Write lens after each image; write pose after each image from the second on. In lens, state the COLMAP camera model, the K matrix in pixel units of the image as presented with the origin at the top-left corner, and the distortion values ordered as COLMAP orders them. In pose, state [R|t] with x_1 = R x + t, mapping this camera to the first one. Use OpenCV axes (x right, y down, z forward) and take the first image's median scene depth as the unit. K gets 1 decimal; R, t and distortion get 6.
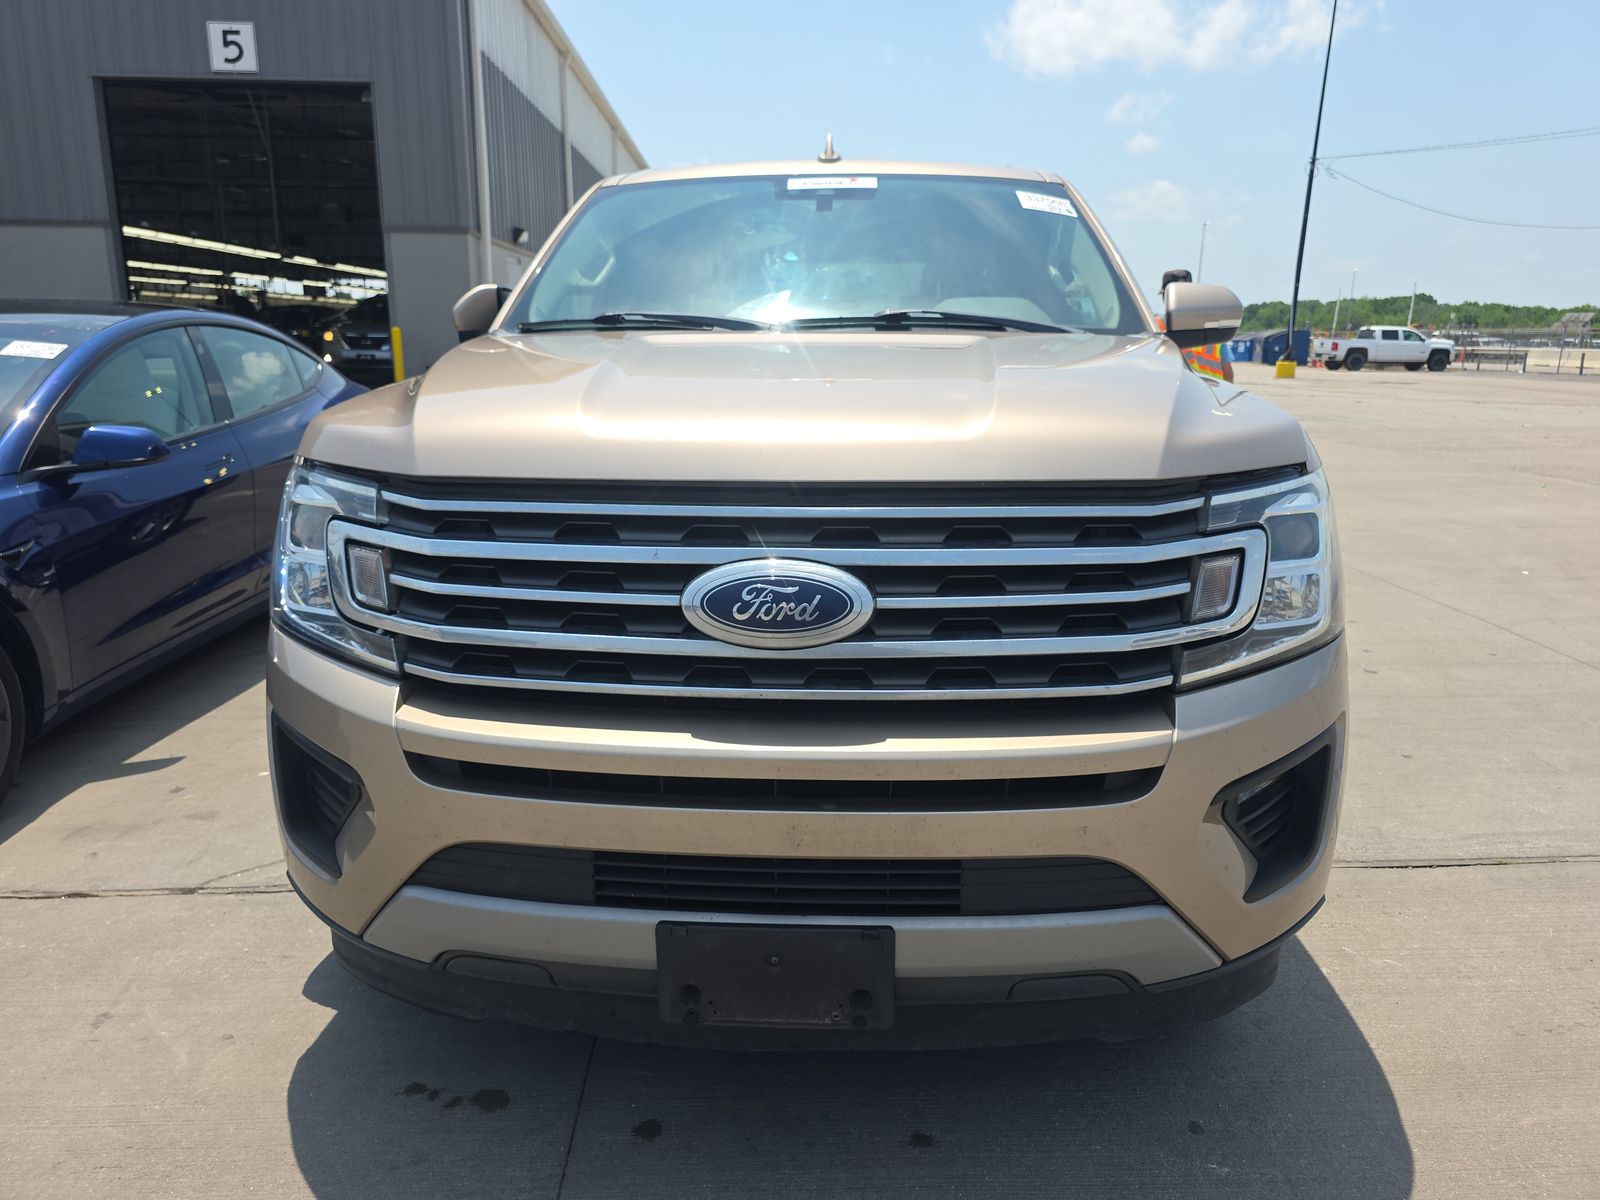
lens RADIAL K [[1071.6, 0, 798.3], [0, 1071.6, 596.3], [0, 0, 1]] dist [0.020521, -0.006230]
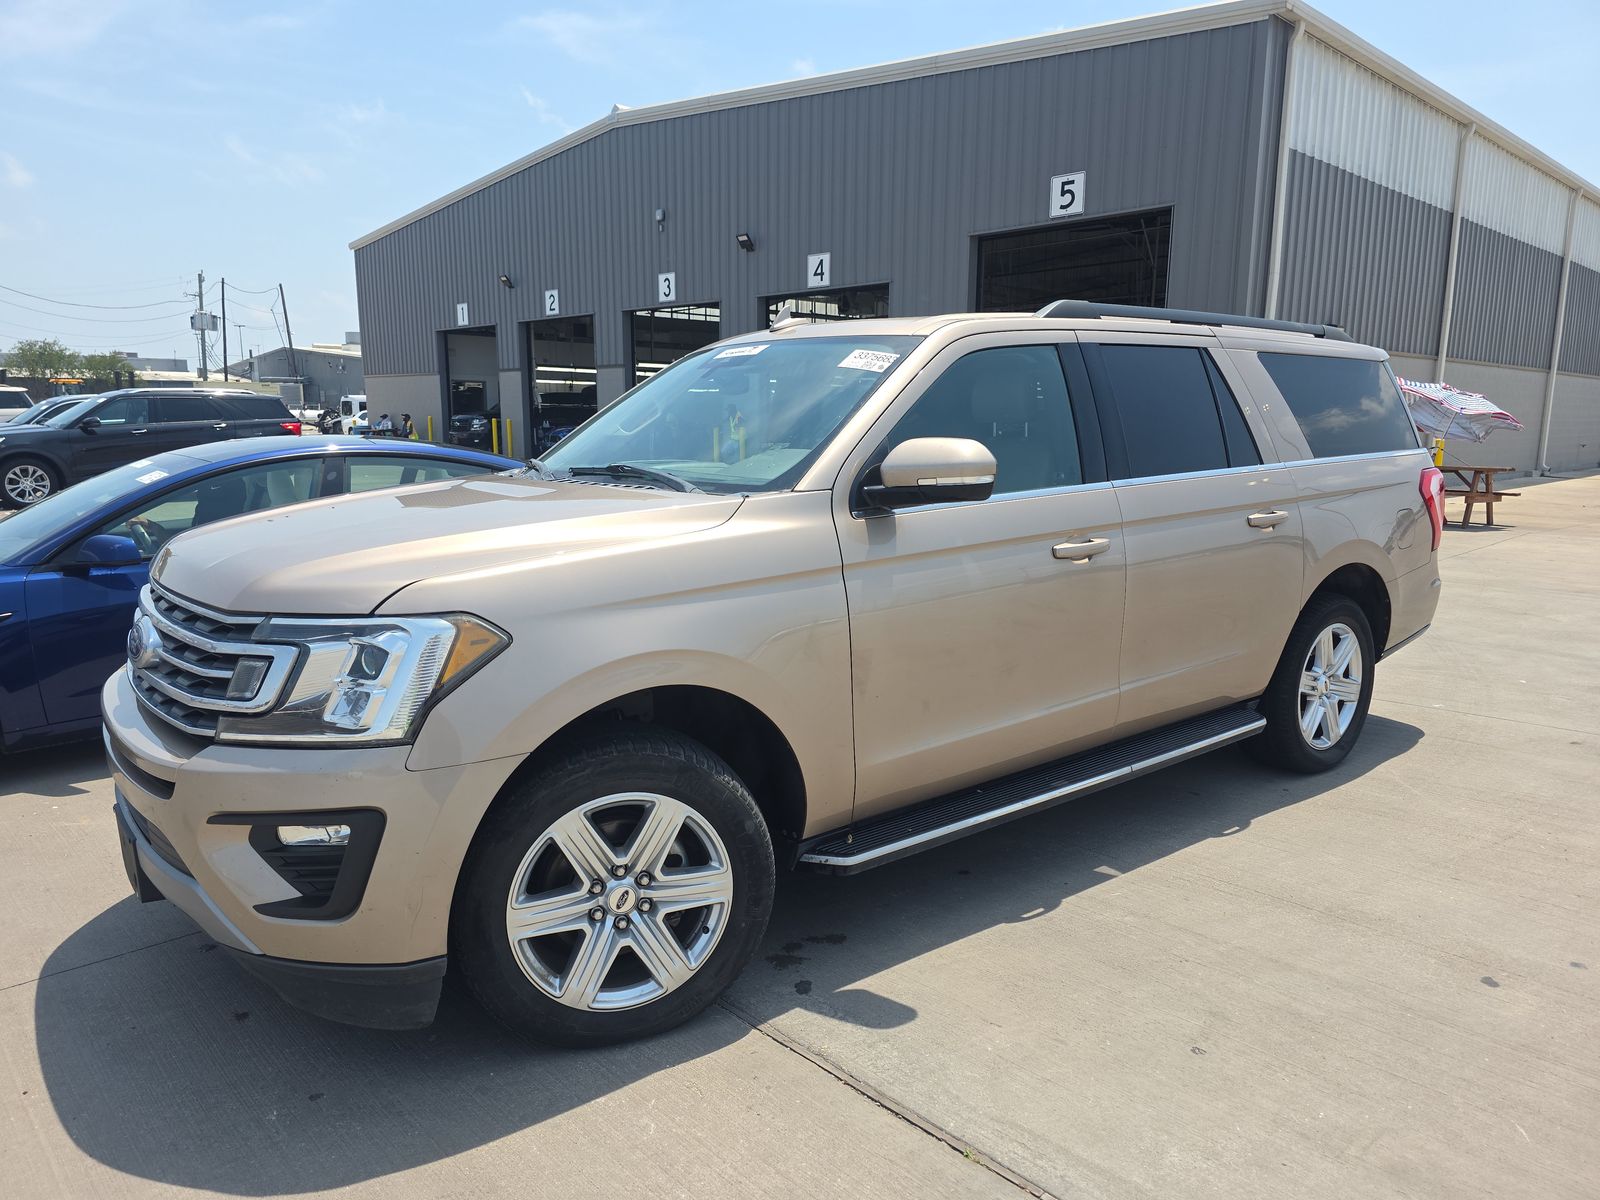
lens RADIAL K [[1071.6, 0, 802.0], [0, 1071.6, 629.8], [0, 0, 1]] dist [0.020521, -0.006230]
pose [[0.664250, 0.139304, -0.734416, 0.203908], [-0.177820, 0.983726, 0.025763, -0.025624], [0.726053, 0.113481, 0.678211, 0.058084]]
